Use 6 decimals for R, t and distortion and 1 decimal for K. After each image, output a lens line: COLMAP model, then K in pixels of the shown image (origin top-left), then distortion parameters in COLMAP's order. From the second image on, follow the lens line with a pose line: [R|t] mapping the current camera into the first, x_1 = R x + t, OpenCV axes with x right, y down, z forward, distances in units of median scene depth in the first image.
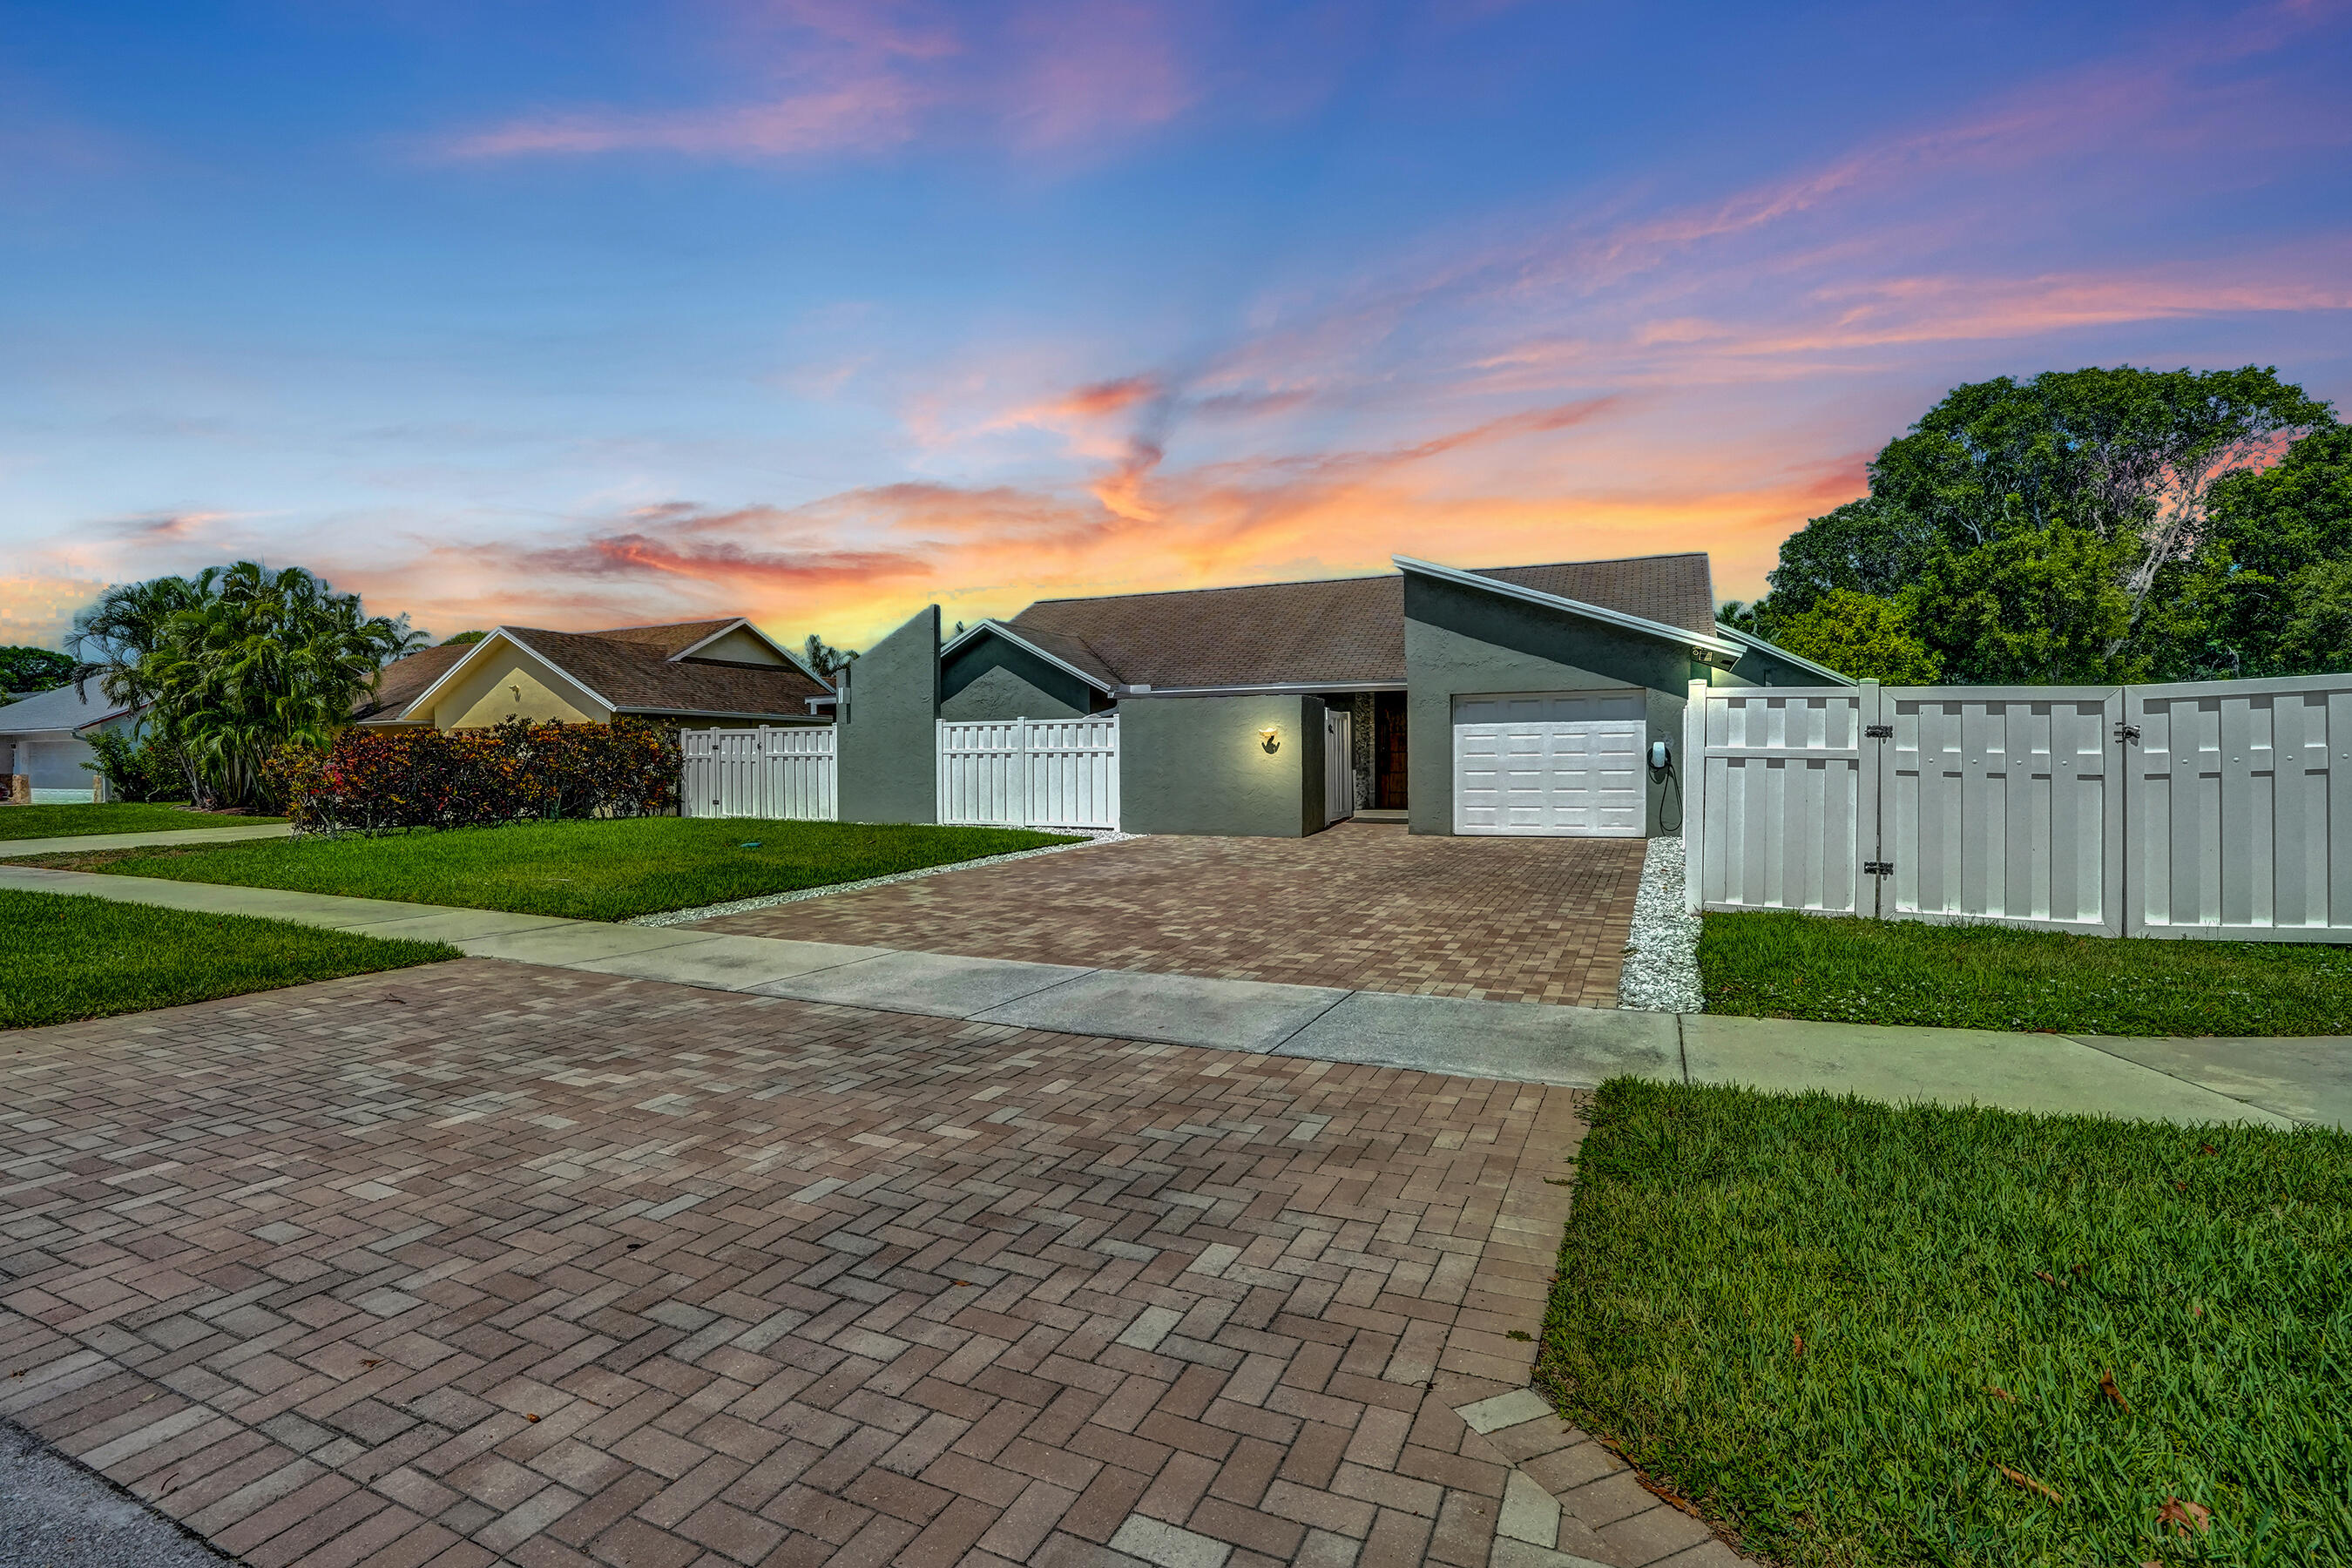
lens RADIAL K [[1108.2, 0, 1176.0], [0, 1108.2, 784.0], [0, 0, 1]] dist [-0.068697, 0.025245]
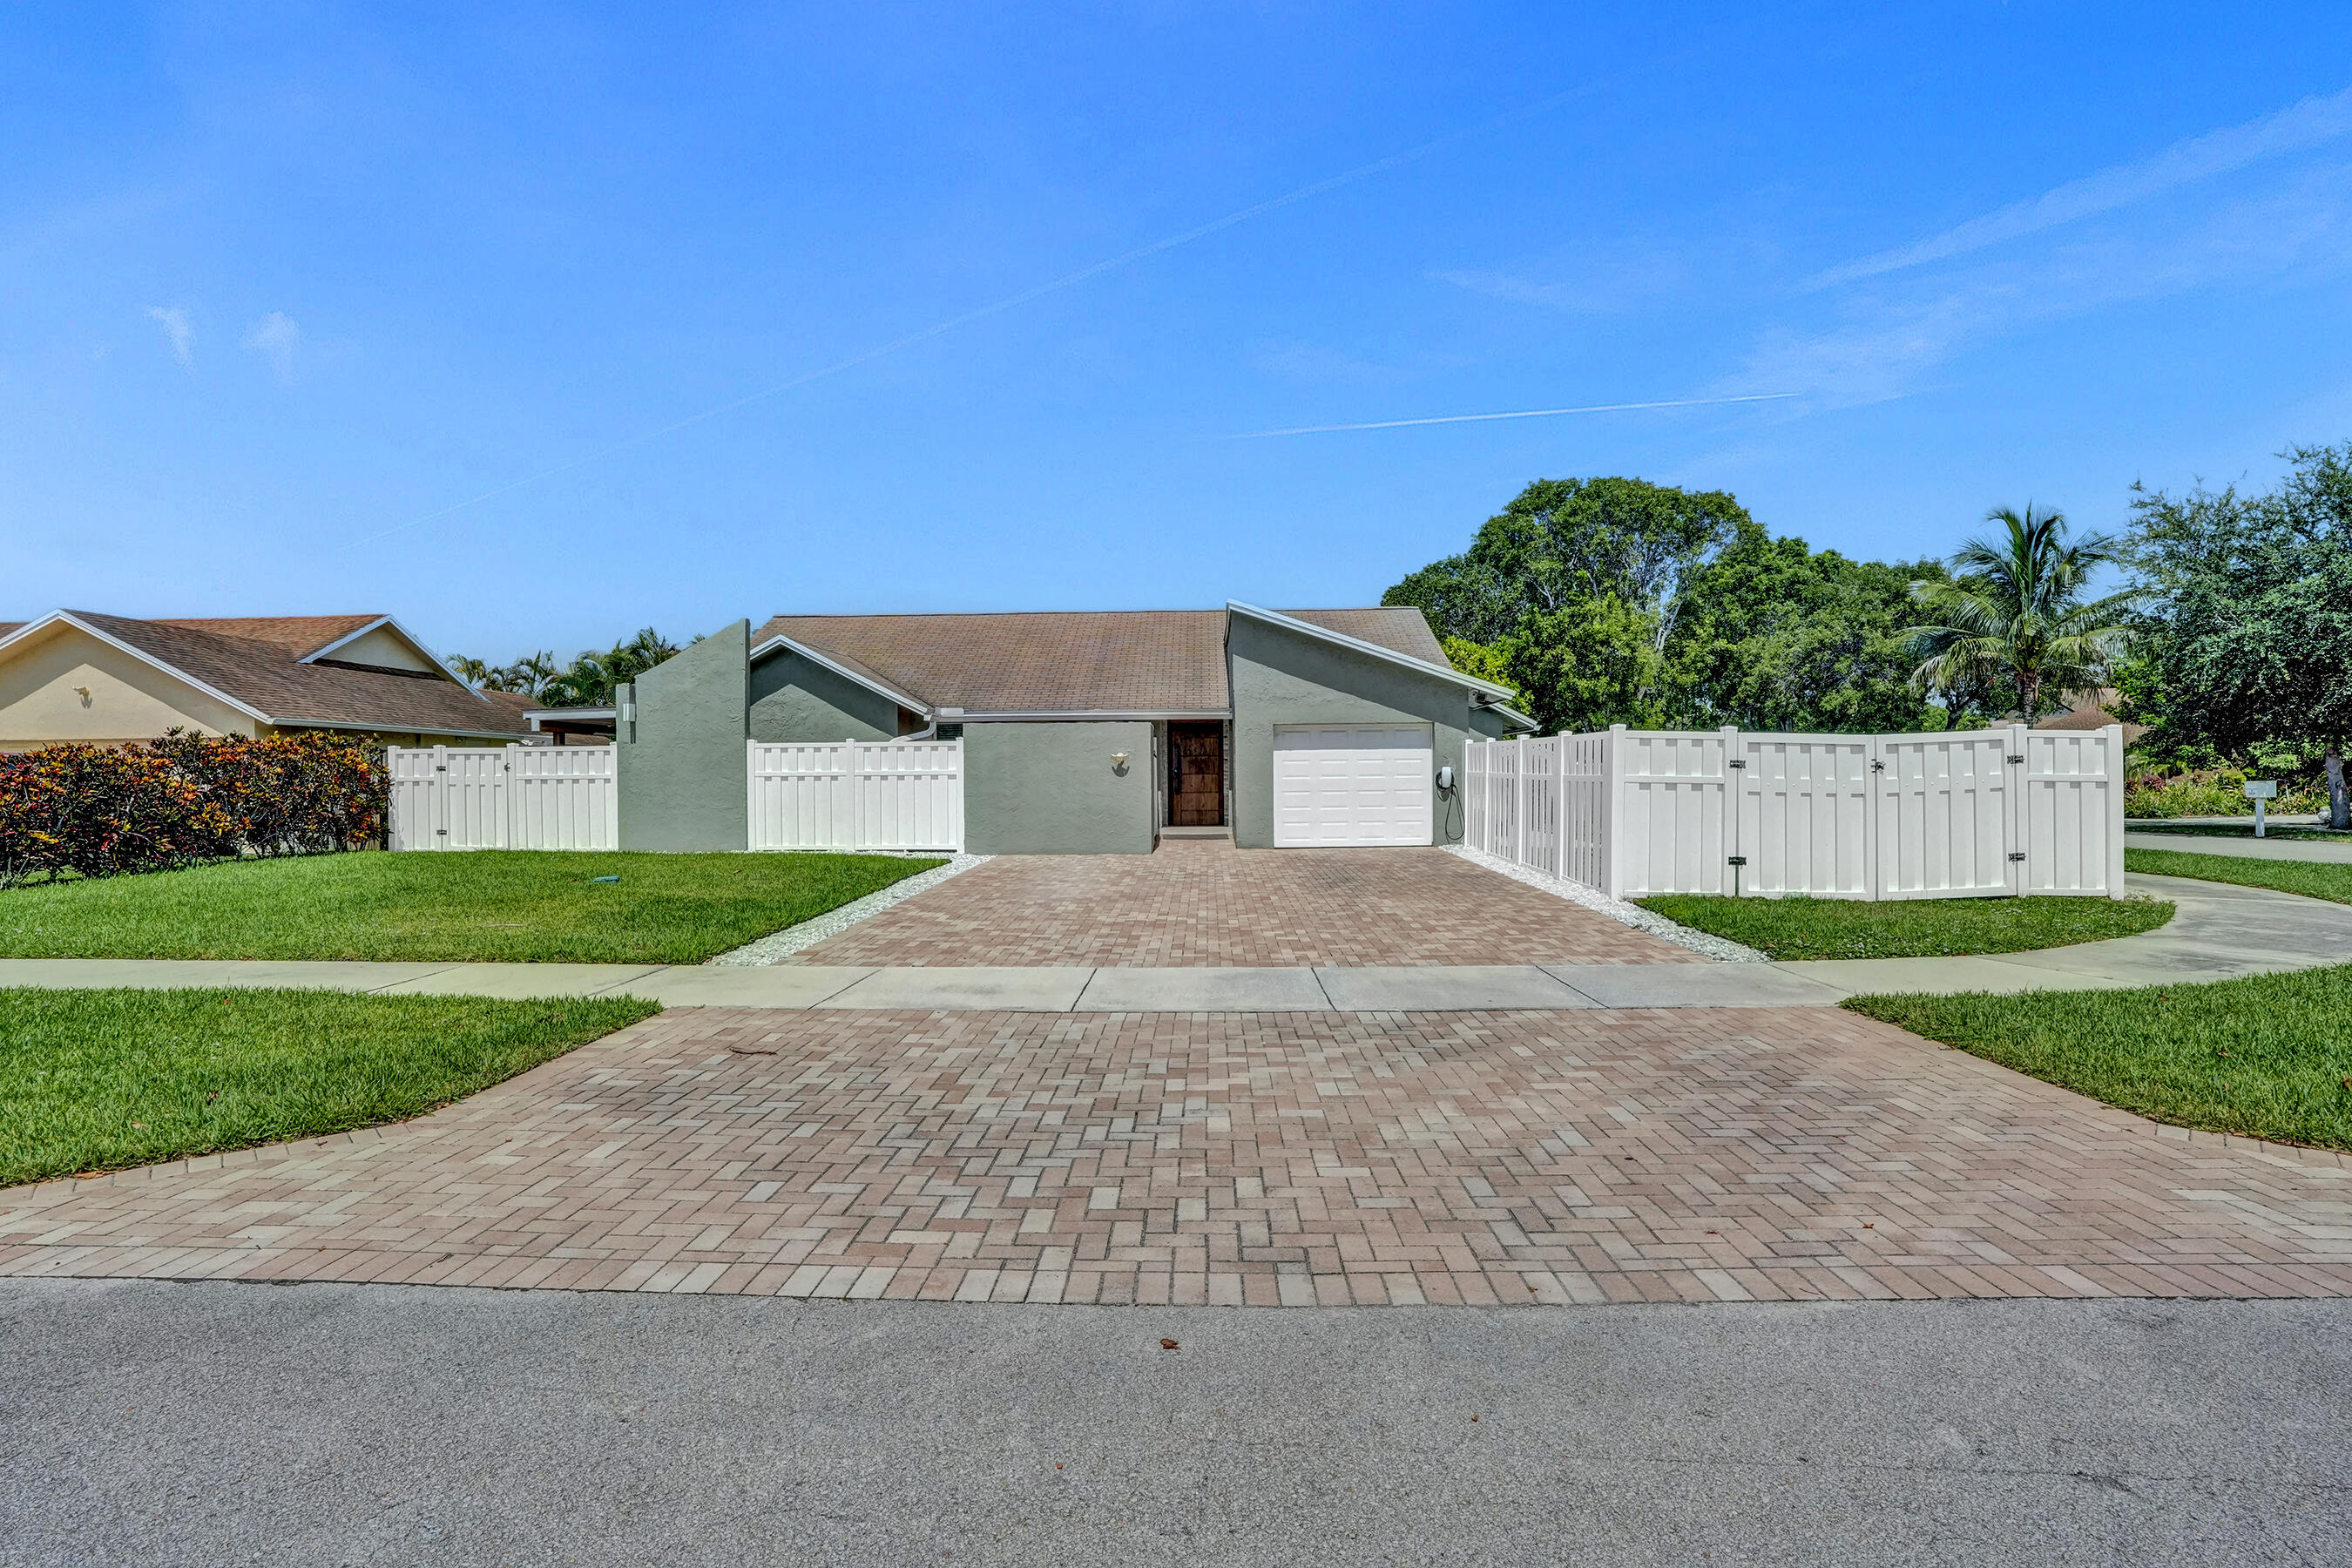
lens RADIAL K [[1108.2, 0, 1176.0], [0, 1108.2, 784.0], [0, 0, 1]] dist [-0.068697, 0.025245]
pose [[0.915768, -0.004044, 0.401687, -0.290429], [0.010197, 0.999861, -0.013181, -0.005371], [-0.401578, 0.016166, 0.915682, -0.004988]]
